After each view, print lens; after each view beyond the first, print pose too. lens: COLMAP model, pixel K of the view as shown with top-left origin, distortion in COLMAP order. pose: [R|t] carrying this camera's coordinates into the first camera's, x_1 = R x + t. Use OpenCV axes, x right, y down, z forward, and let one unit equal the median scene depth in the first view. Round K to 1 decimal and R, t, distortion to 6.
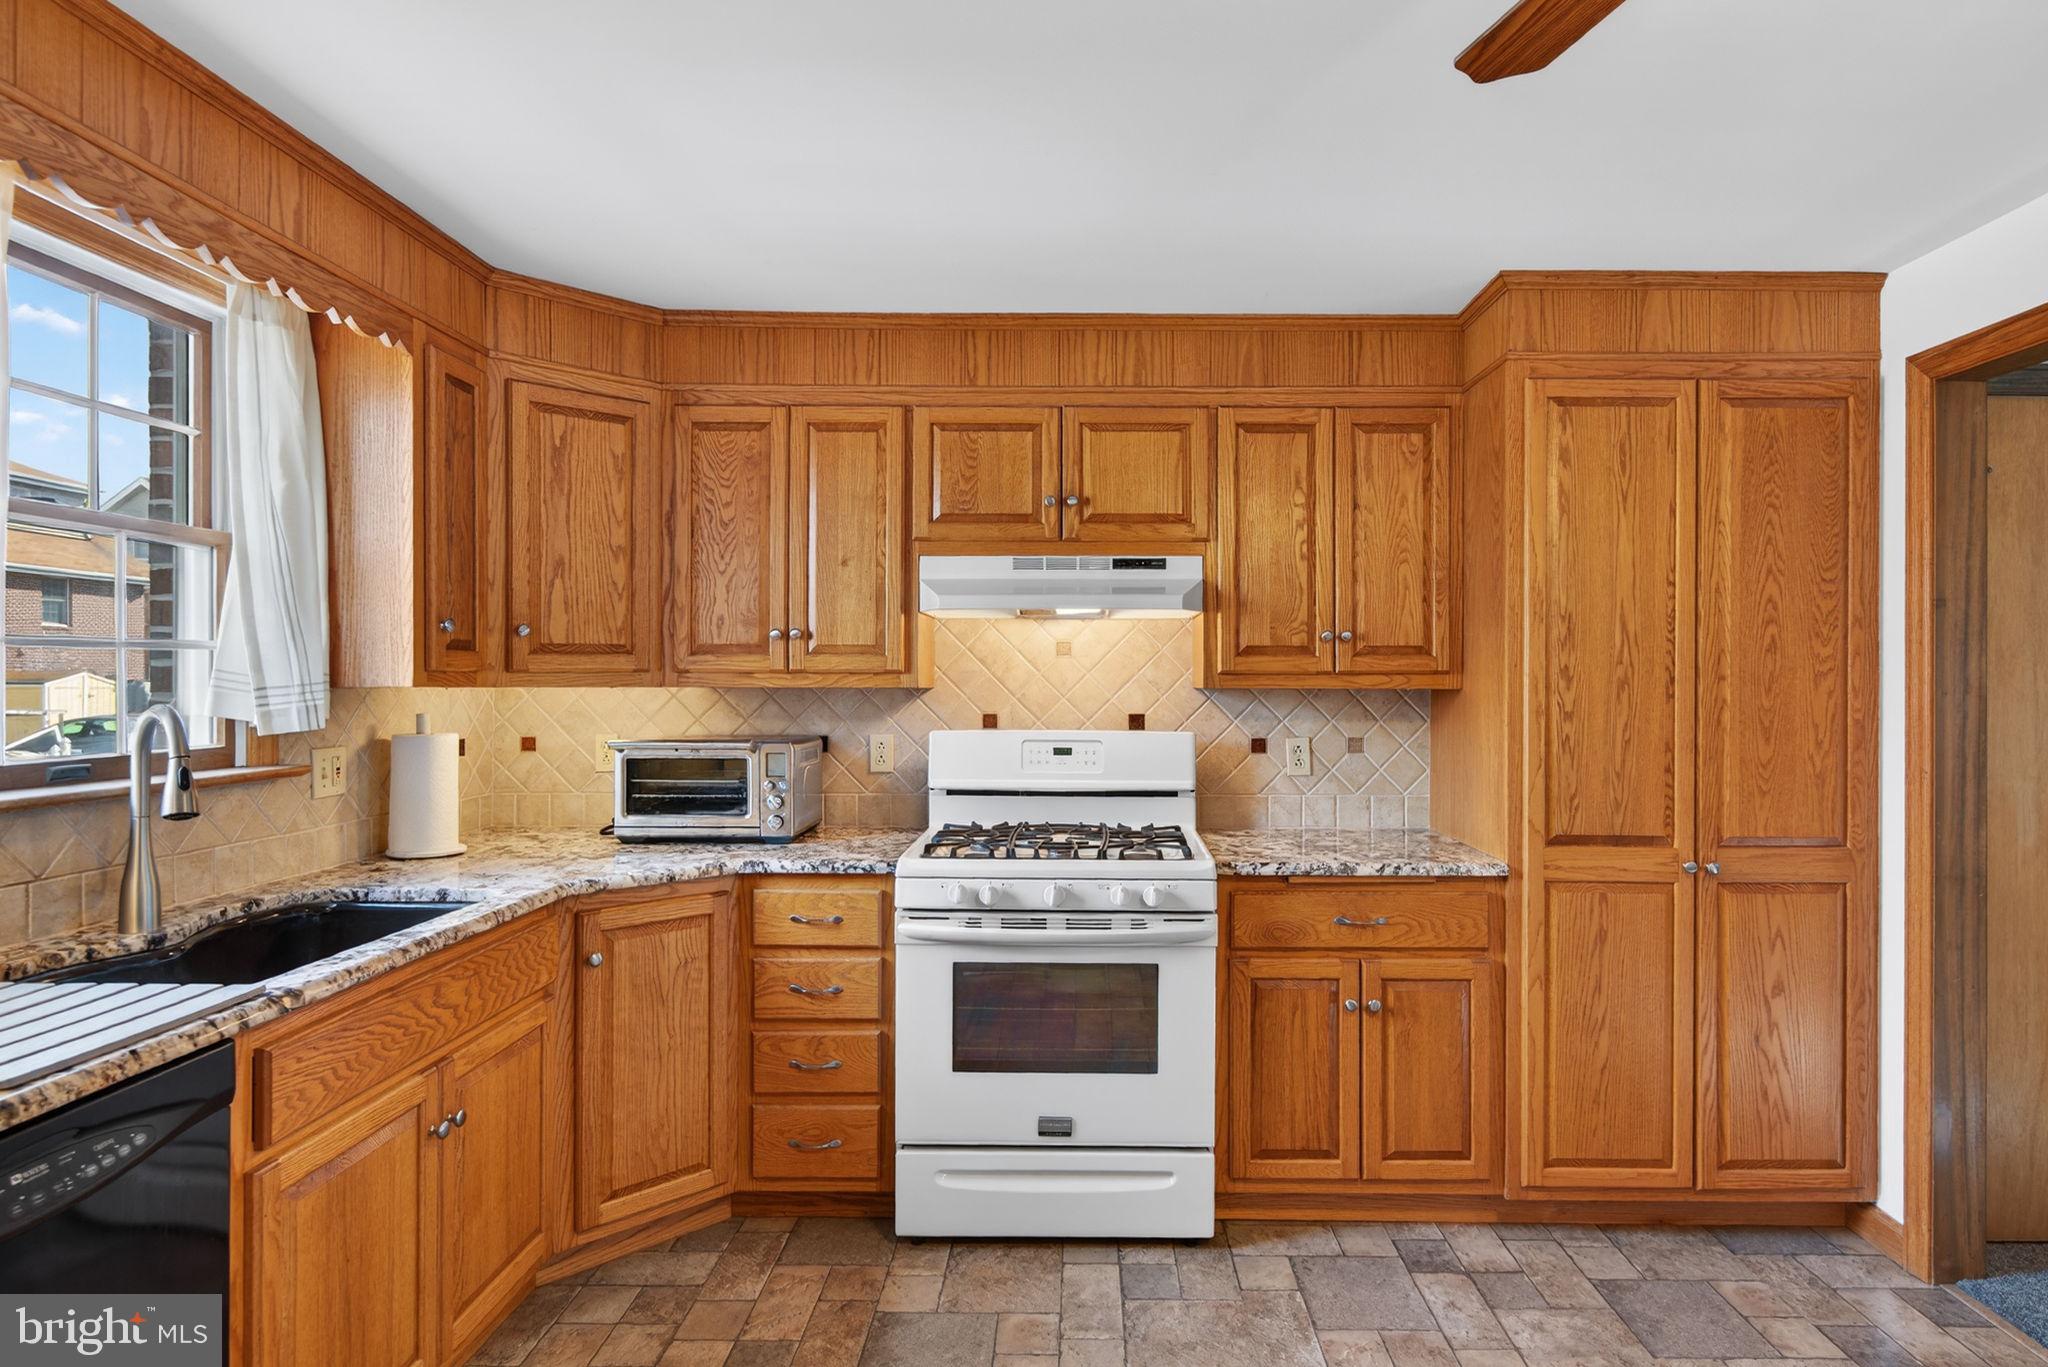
lens RADIAL K [[1148.7, 0, 1083.6], [0, 1148.7, 676.2], [0, 0, 1]] dist [0.002960, -0.004482]
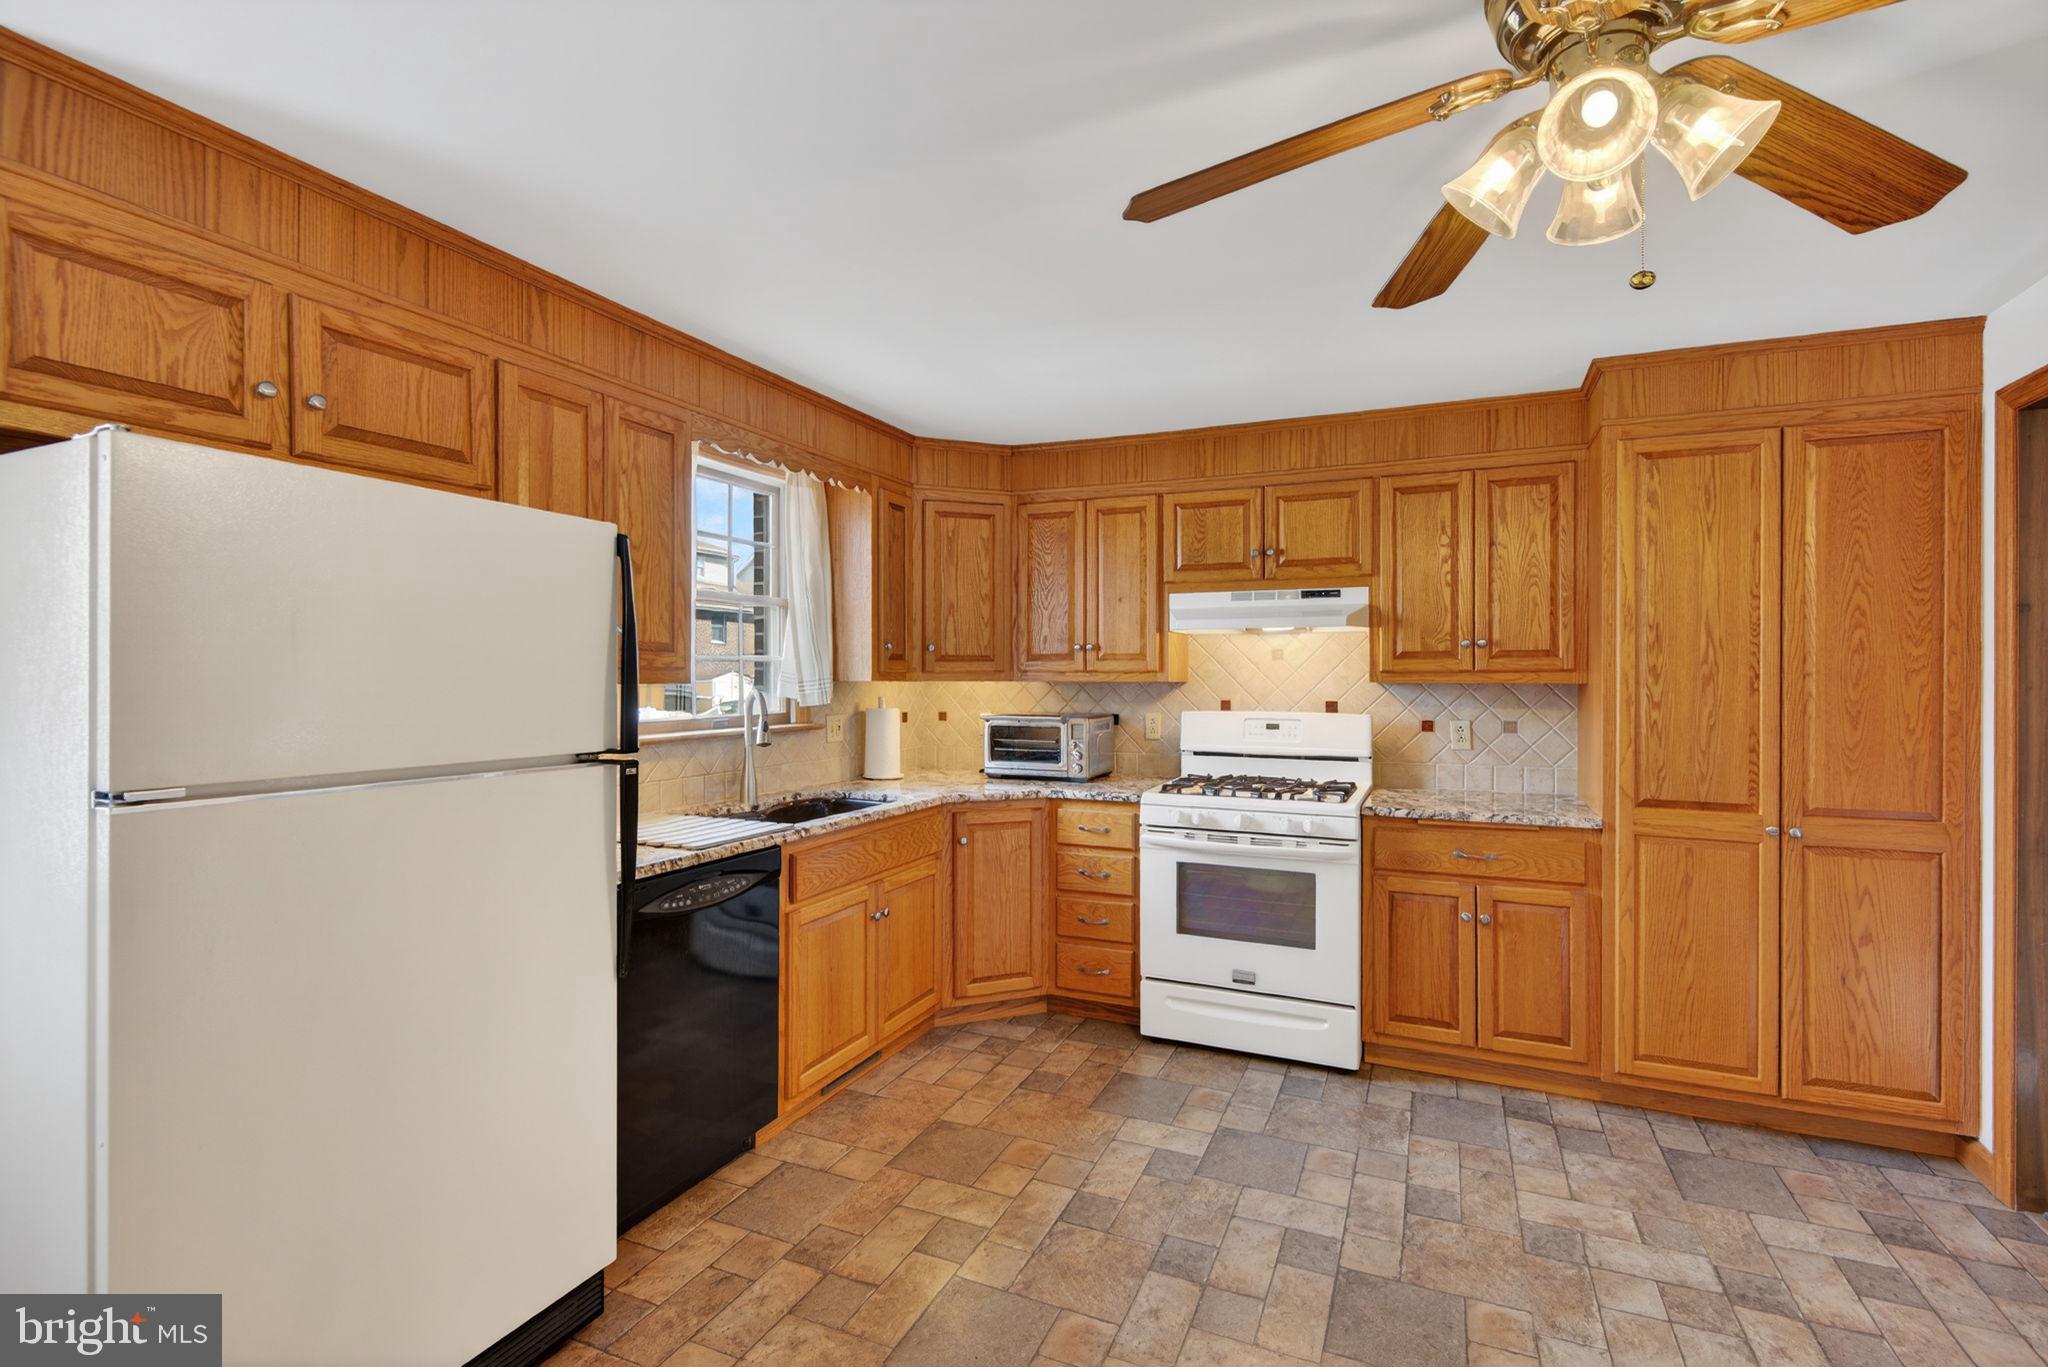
lens RADIAL K [[953.2, 0, 1027.9], [0, 953.2, 672.9], [0, 0, 1]] dist [-0.002543, -0.003296]
pose [[0.914581, -0.002497, -0.404395, 0.213639], [0.002867, 0.999996, 0.000309, -0.002799], [0.404392, -0.001442, 0.914584, -0.232378]]
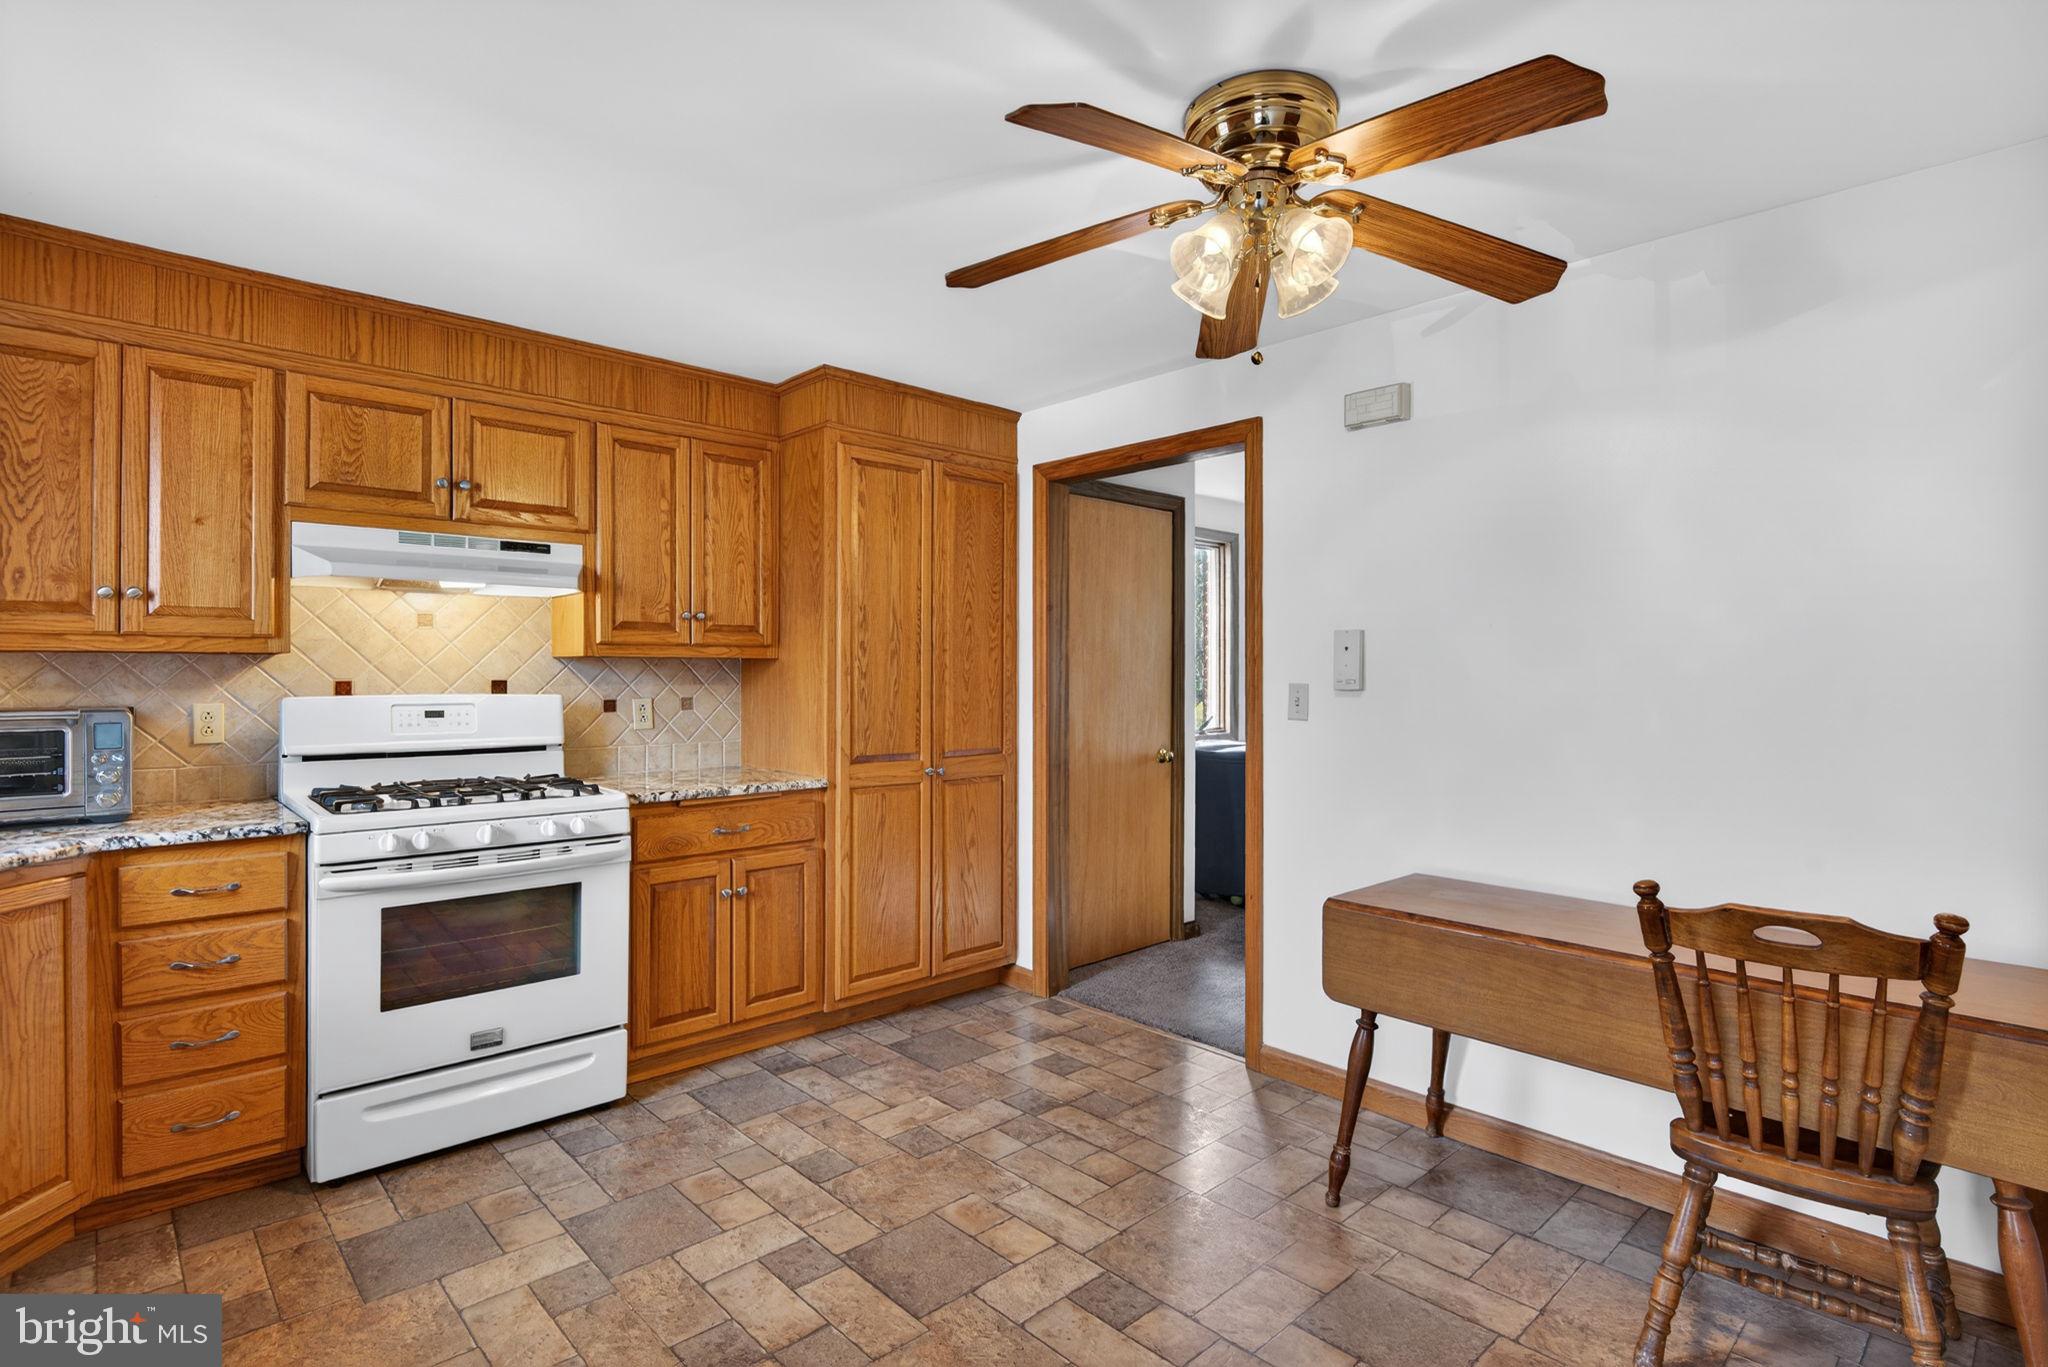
lens RADIAL K [[1004.9, 0, 1040.8], [0, 1004.9, 669.5], [0, 0, 1]] dist [-0.001844, -0.005509]
pose [[0.720794, -0.001060, 0.693149, -0.309153], [-0.000436, 0.999998, 0.001983, 0.024888], [-0.693150, -0.001732, 0.720792, -0.089226]]
